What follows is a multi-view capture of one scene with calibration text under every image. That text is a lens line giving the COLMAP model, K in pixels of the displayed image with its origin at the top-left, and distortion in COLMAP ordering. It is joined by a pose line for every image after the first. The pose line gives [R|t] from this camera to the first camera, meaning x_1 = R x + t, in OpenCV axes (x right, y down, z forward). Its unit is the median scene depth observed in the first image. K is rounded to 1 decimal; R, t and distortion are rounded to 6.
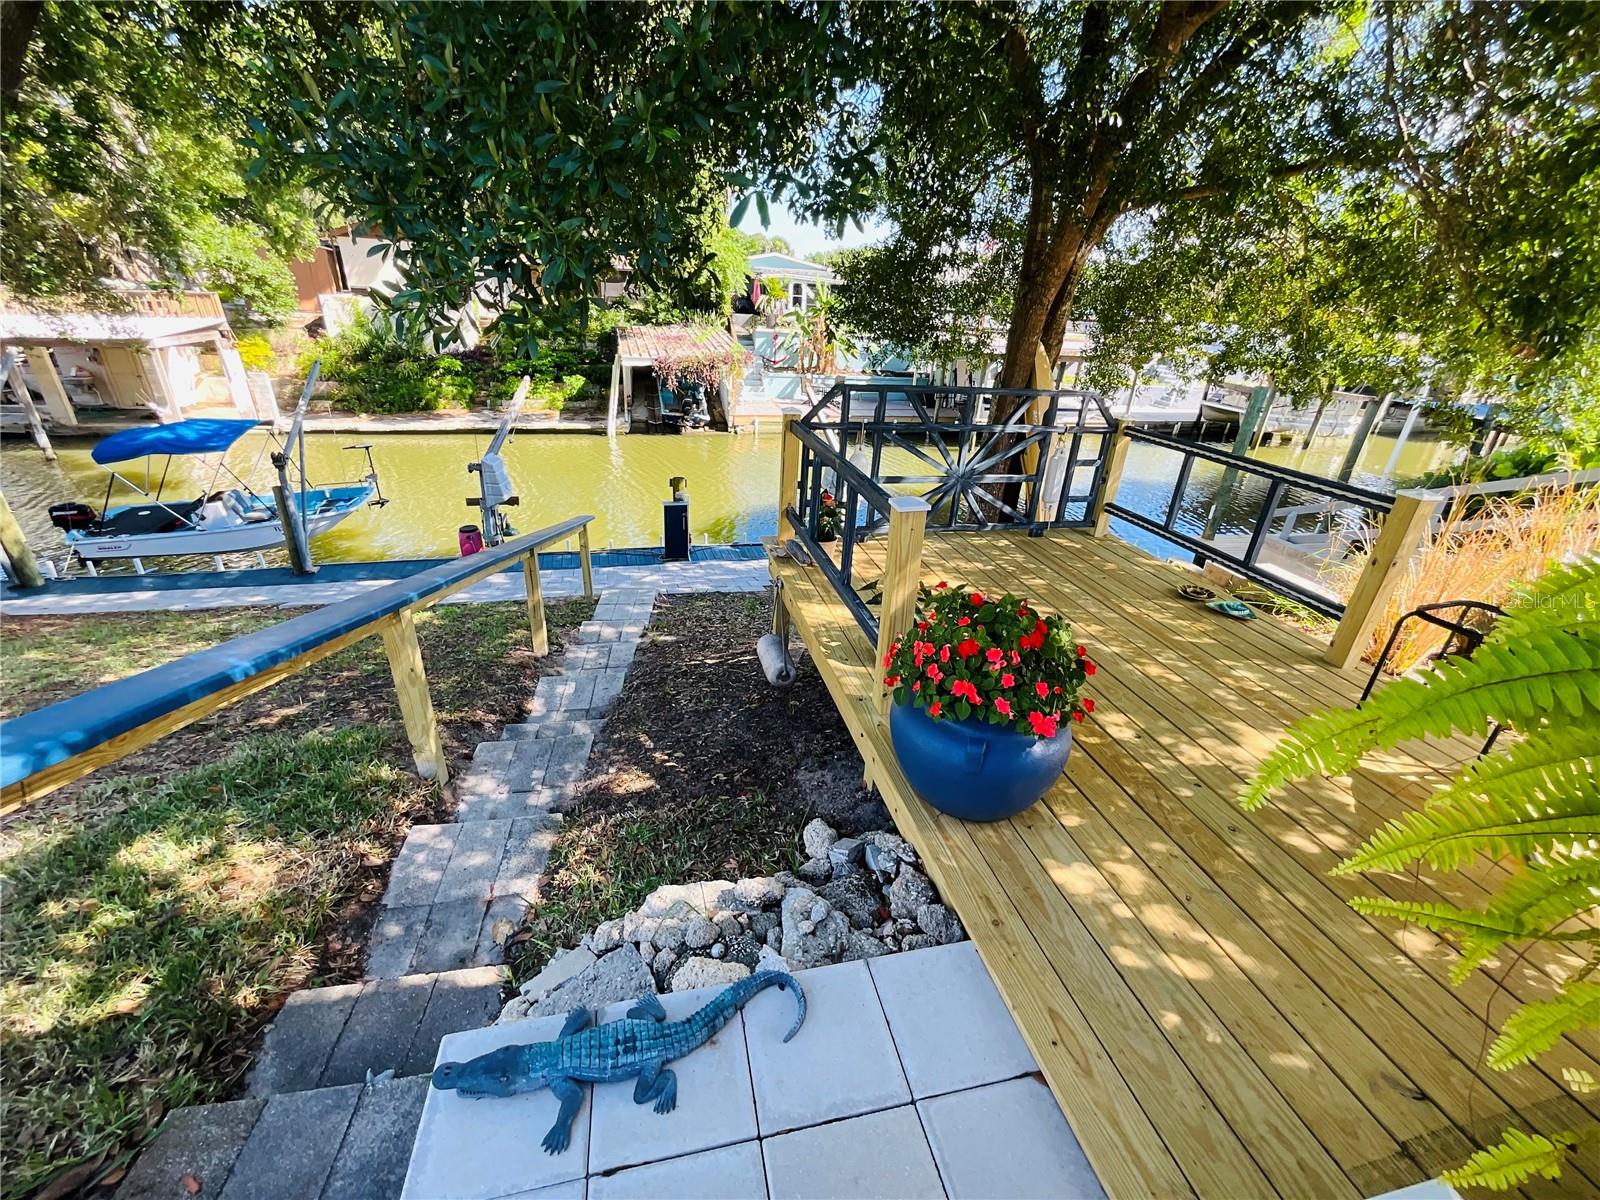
lens RADIAL K [[652.8, 0, 806.9], [0, 652.8, 604.5], [0, 0, 1]] dist [-0.000274, -0.000132]
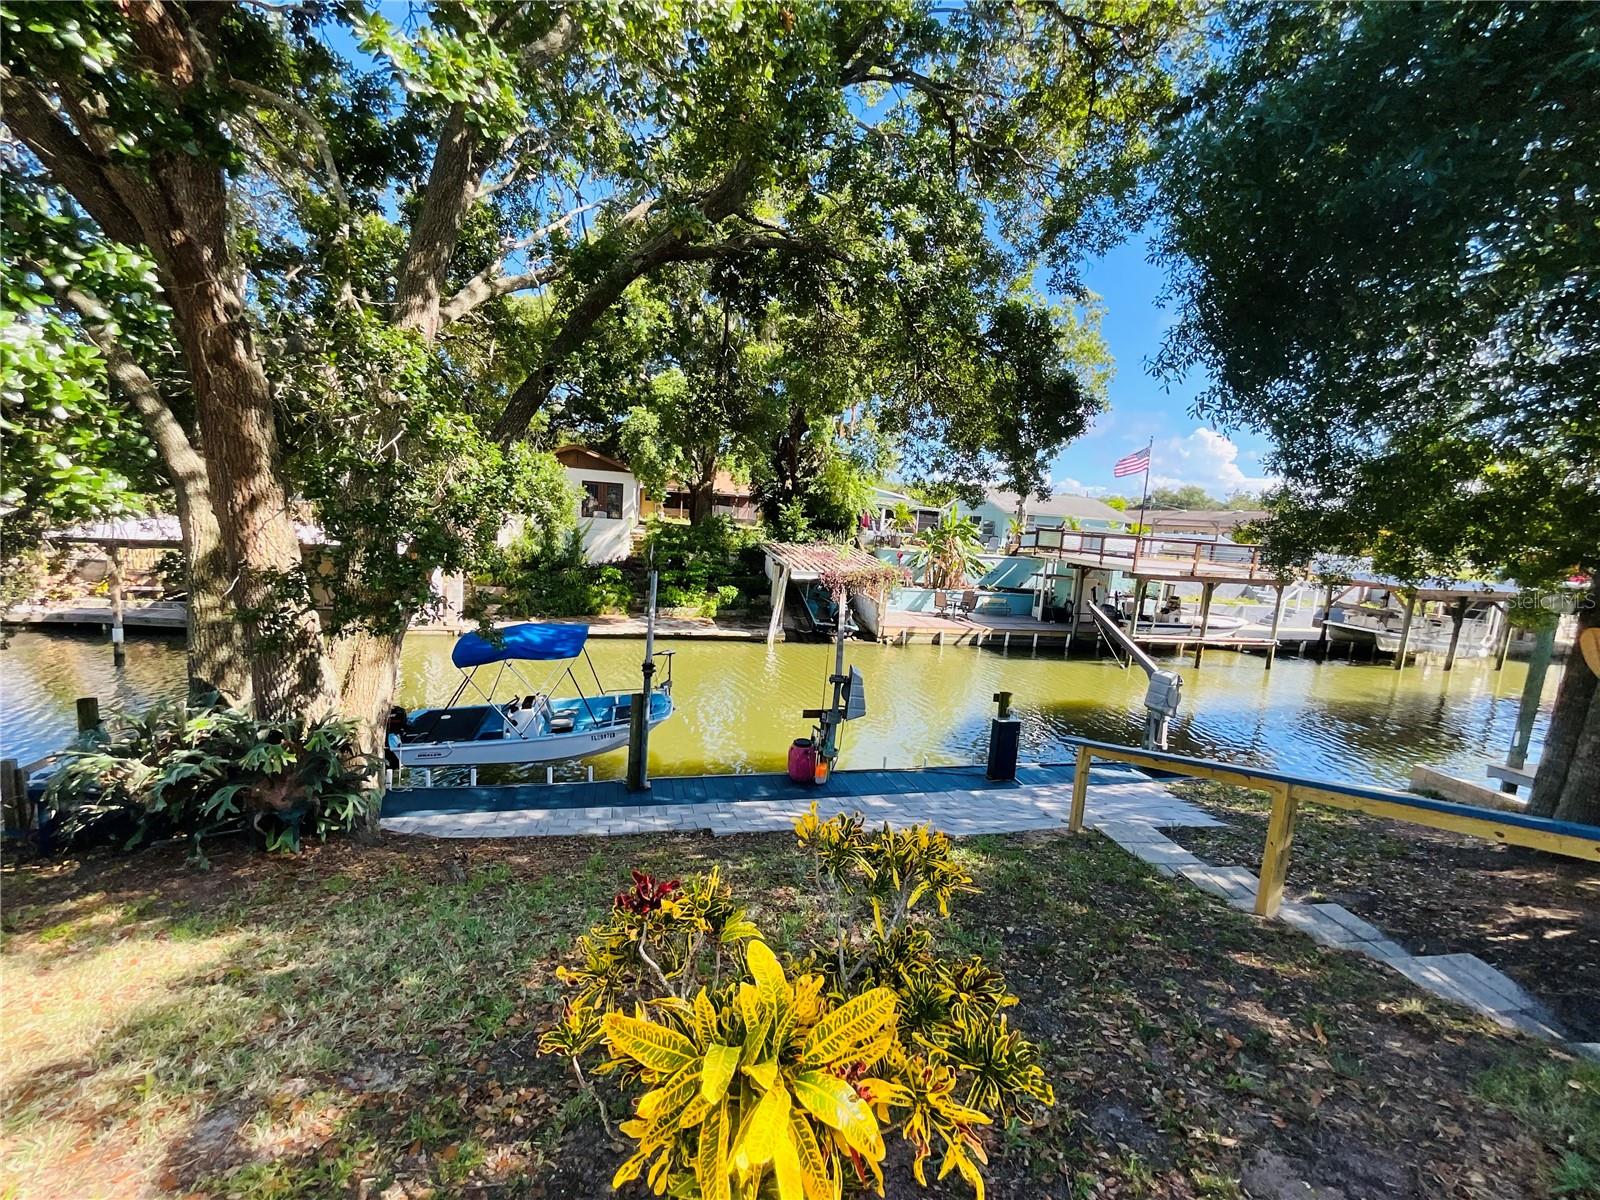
lens RADIAL K [[652.8, 0, 799.6], [0, 652.8, 598.0], [0, 0, 1]] dist [-0.000274, -0.000132]
pose [[0.999738, 0.019461, -0.012090, -0.243111], [-0.022281, 0.948707, -0.315369, -0.008158], [0.005333, 0.315556, 0.948892, 0.022458]]
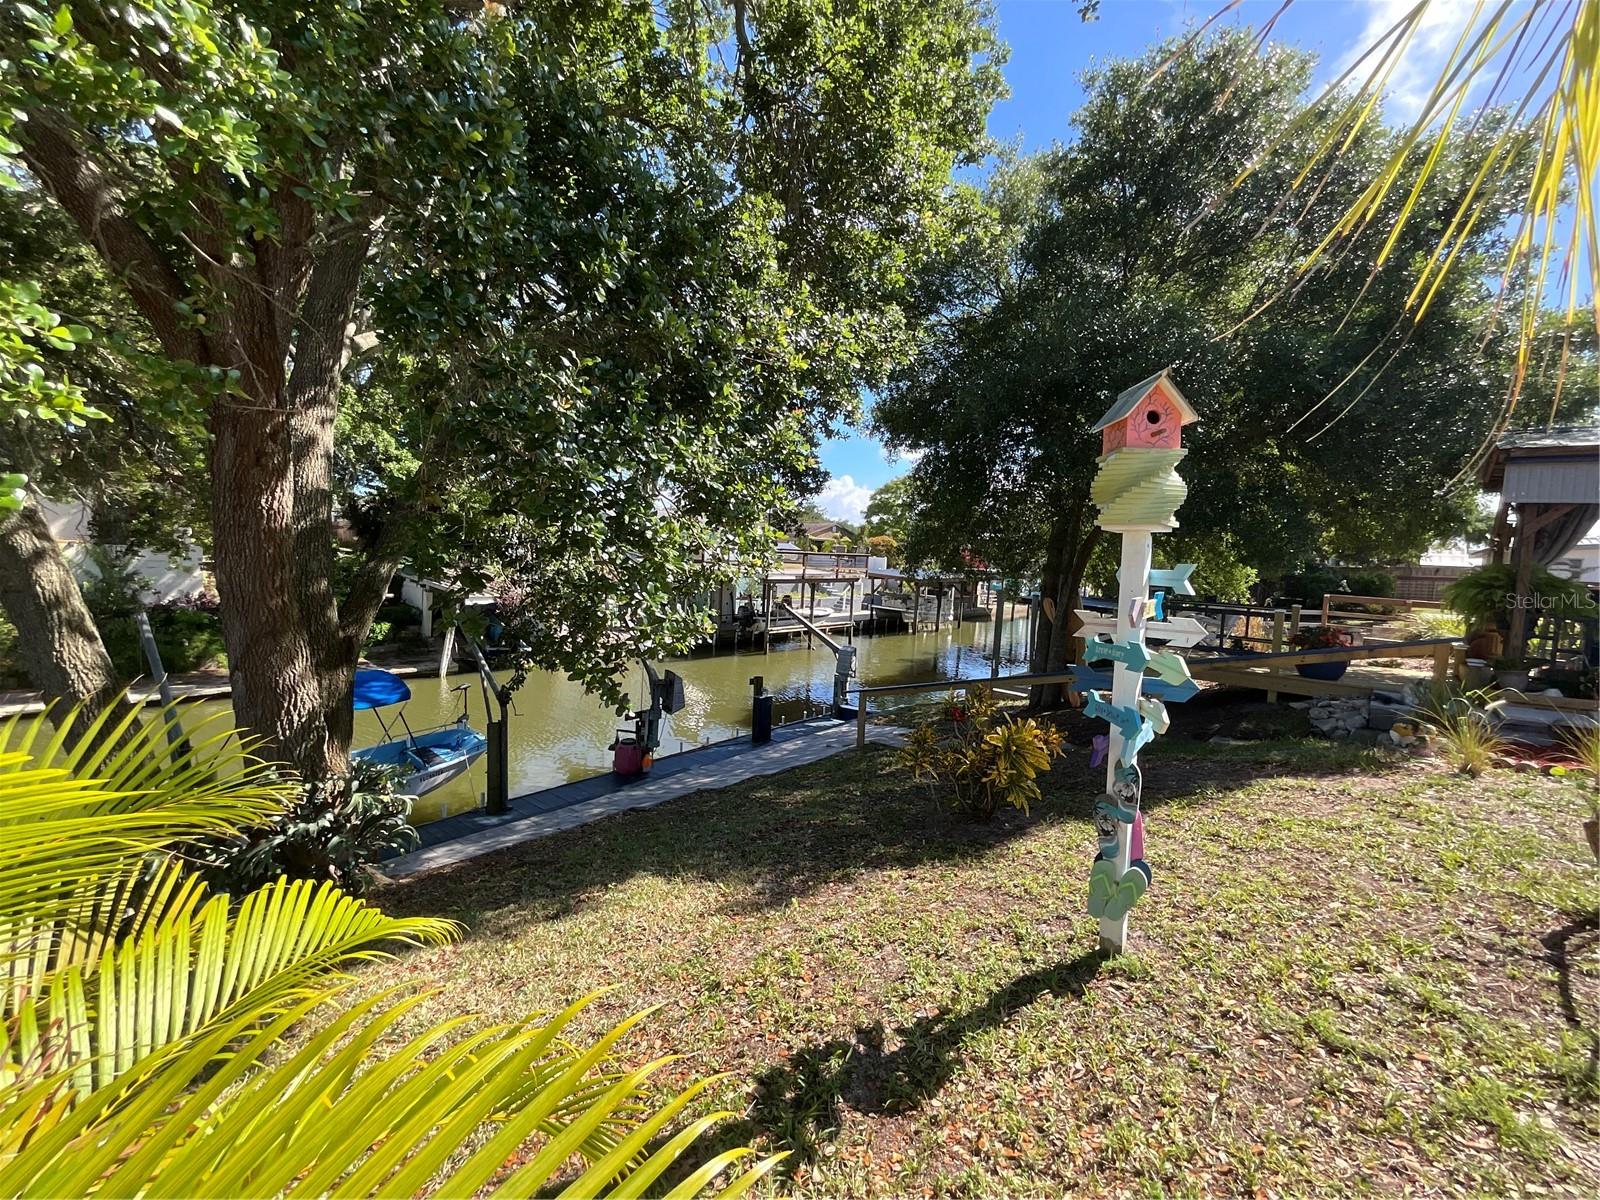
lens RADIAL K [[652.8, 0, 799.6], [0, 652.8, 600.1], [0, 0, 1]] dist [-0.000274, -0.000132]
pose [[0.829422, -0.057061, 0.555700, -0.413835], [0.239058, 0.935335, -0.260768, 0.009459], [-0.504886, 0.349131, 0.789429, -0.052789]]
